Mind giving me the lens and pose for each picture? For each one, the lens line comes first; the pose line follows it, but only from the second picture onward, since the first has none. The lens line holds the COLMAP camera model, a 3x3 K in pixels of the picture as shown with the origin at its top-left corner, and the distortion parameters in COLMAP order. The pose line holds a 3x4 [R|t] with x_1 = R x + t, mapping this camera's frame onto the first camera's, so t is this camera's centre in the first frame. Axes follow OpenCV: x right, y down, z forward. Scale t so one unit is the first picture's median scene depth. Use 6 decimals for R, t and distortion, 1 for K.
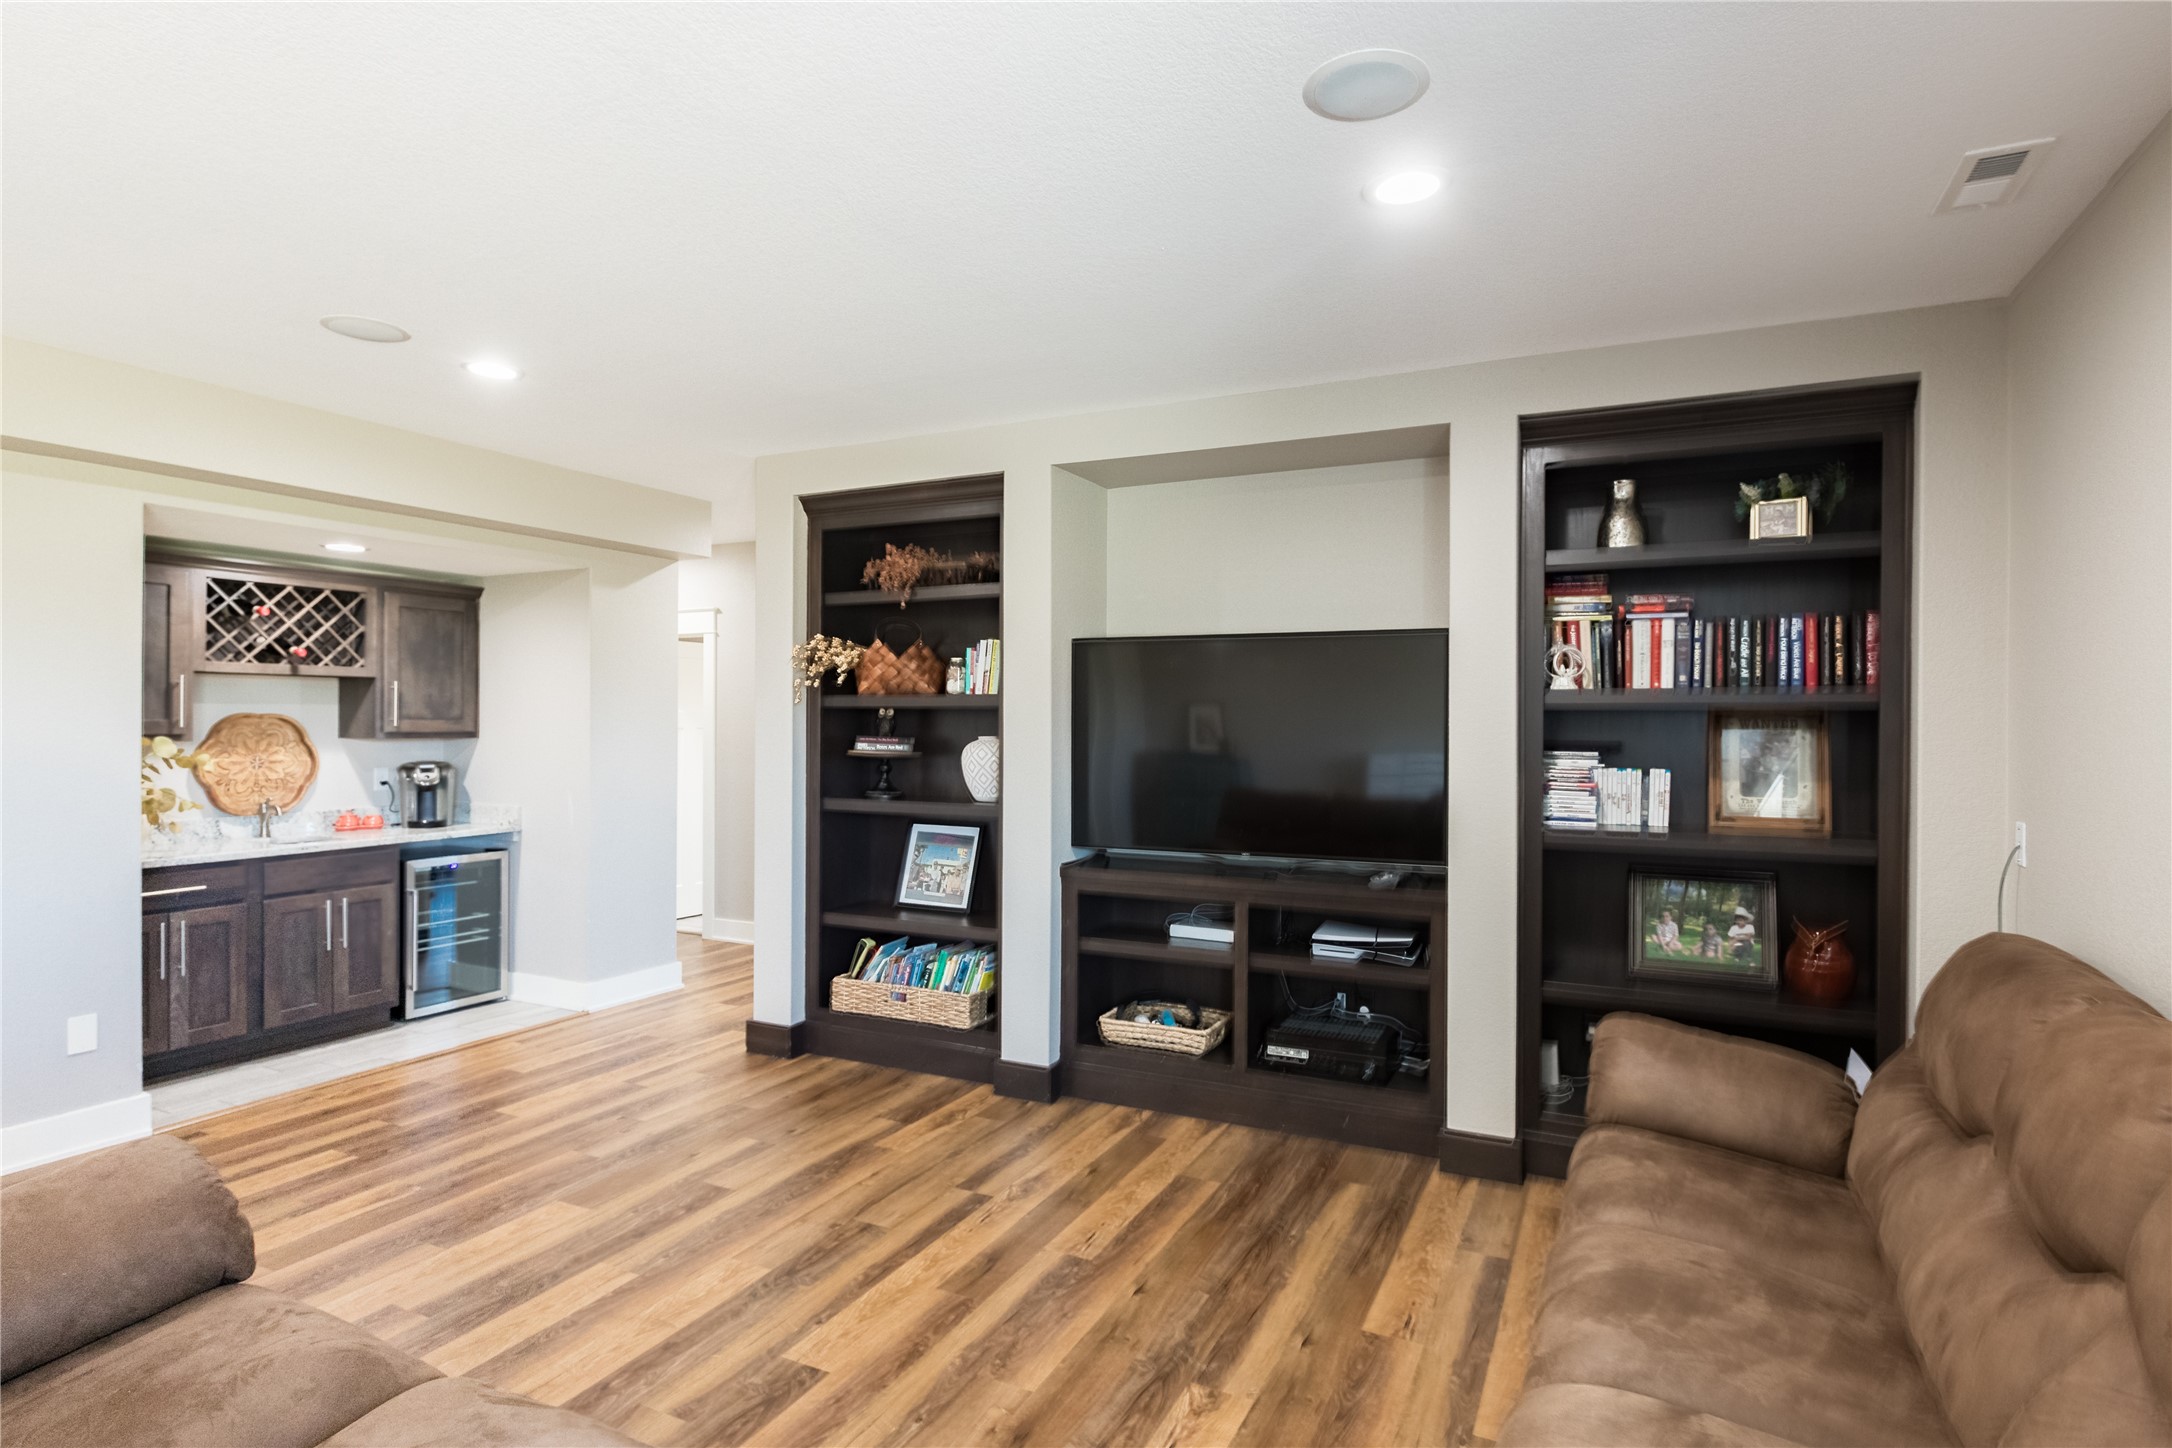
lens RADIAL K [[1130.8, 0, 1086.0], [0, 1130.8, 724.0], [0, 0, 1]] dist [0.005518, 0.000332]
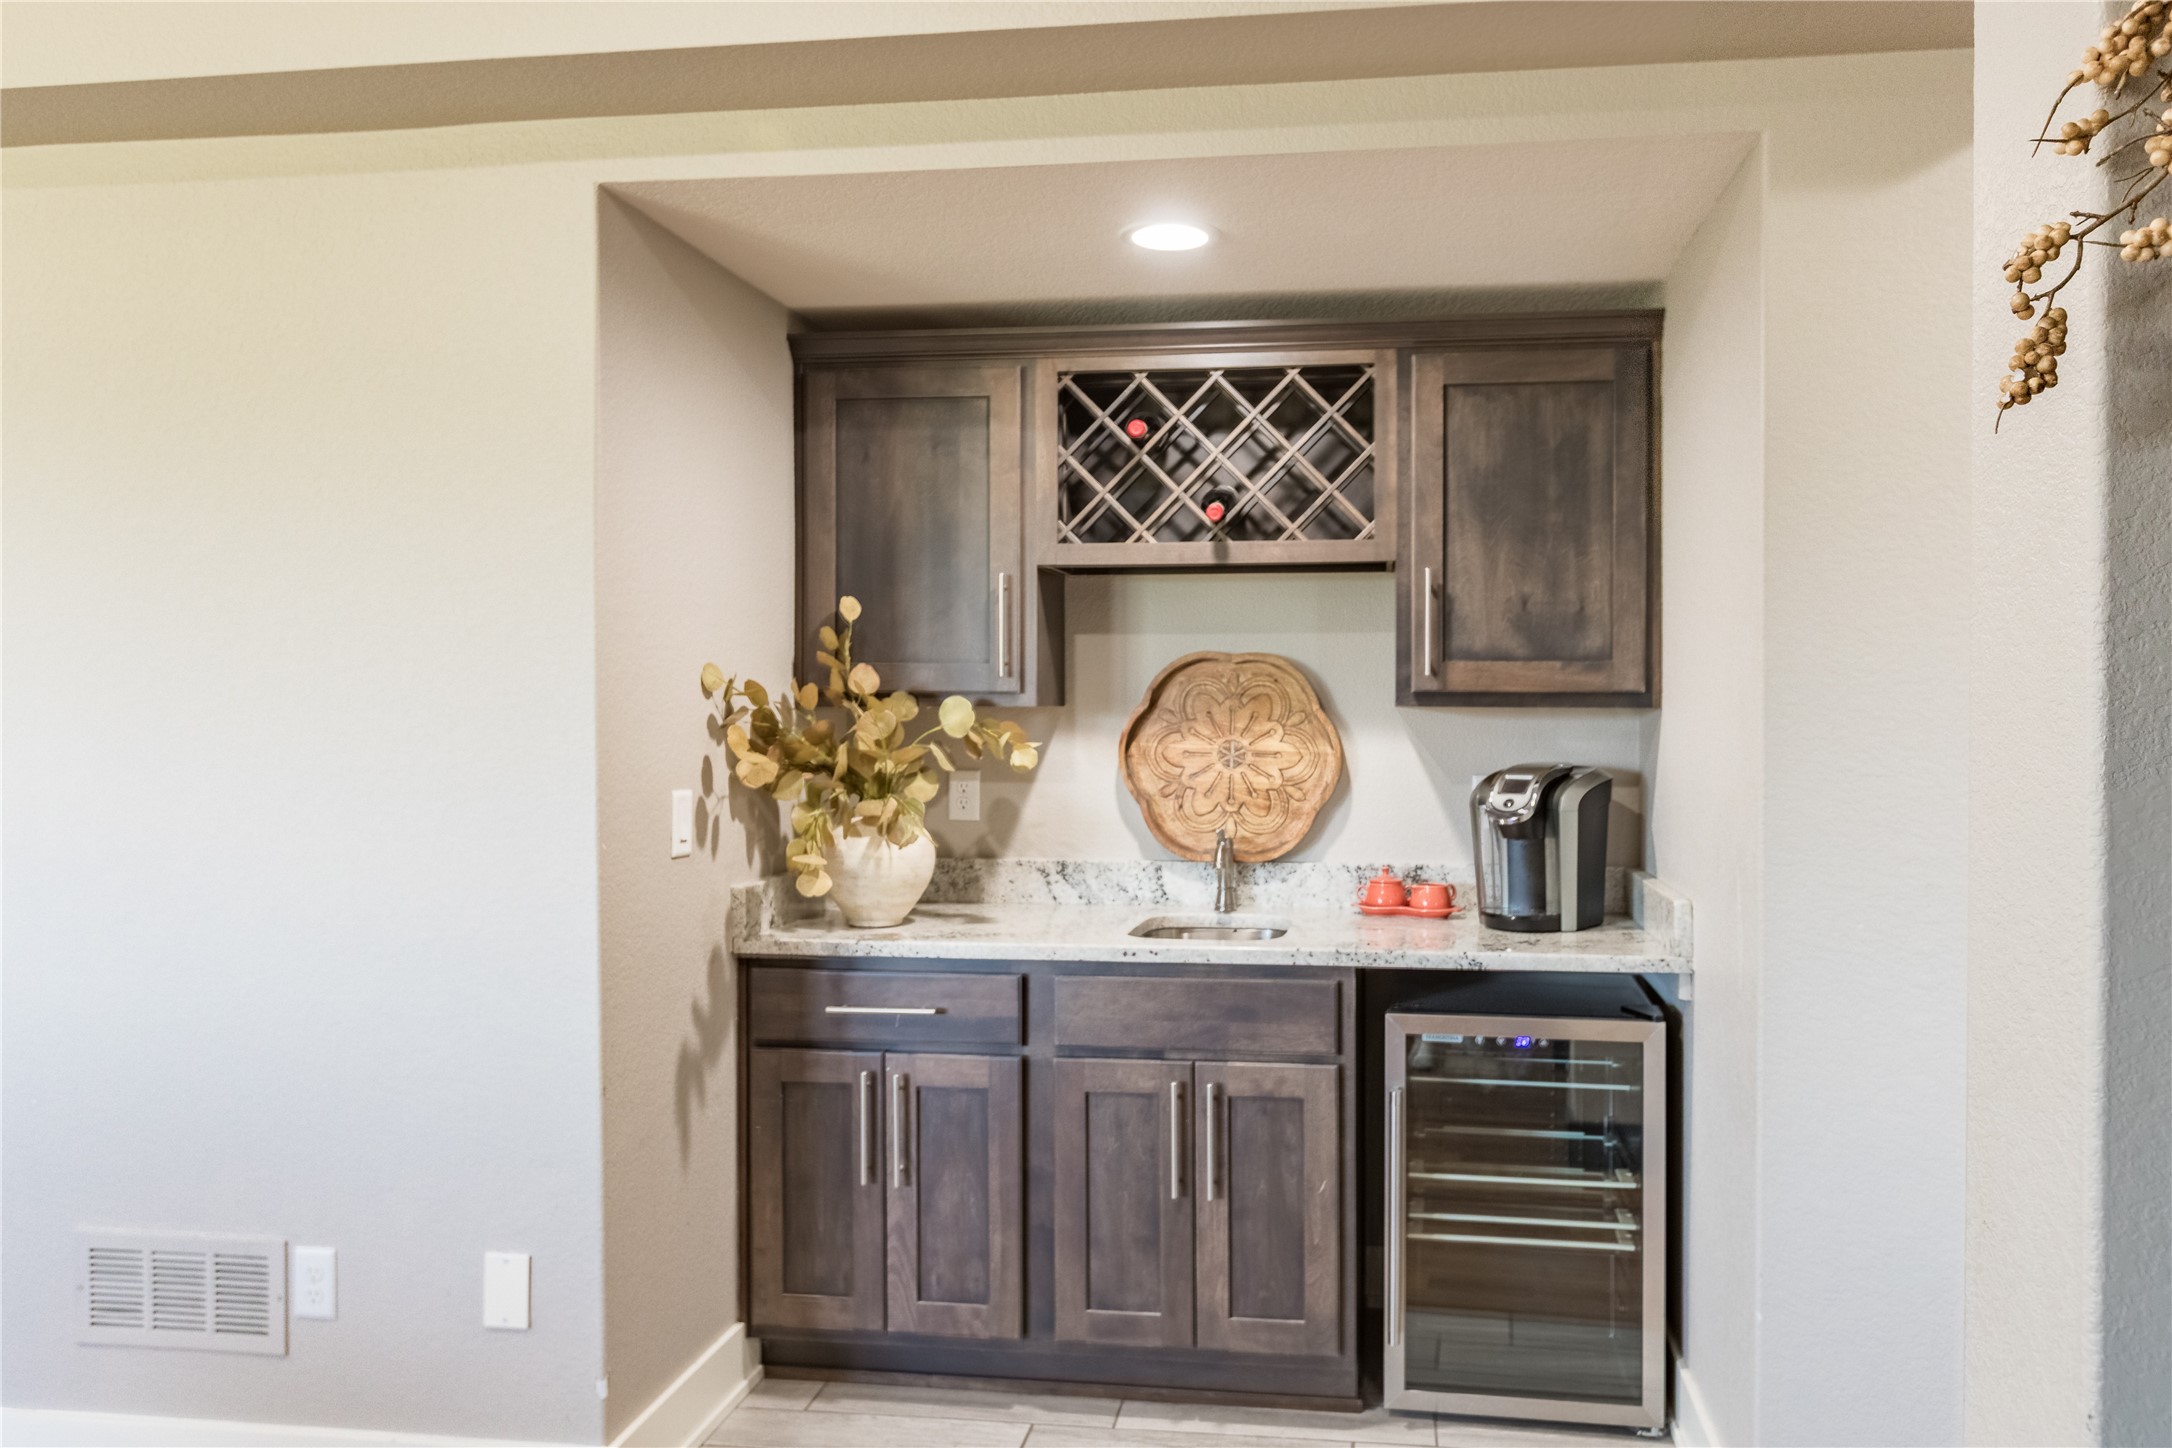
lens RADIAL K [[1564.1, 0, 1086.0], [0, 1564.1, 724.0], [0, 0, 1]] dist [0.005190, 0.000149]
pose [[0.340347, 0.010473, -0.940242, -0.138165], [-0.005127, 0.999944, 0.009282, 0.017344], [0.940286, 0.001661, 0.340381, 0.822031]]
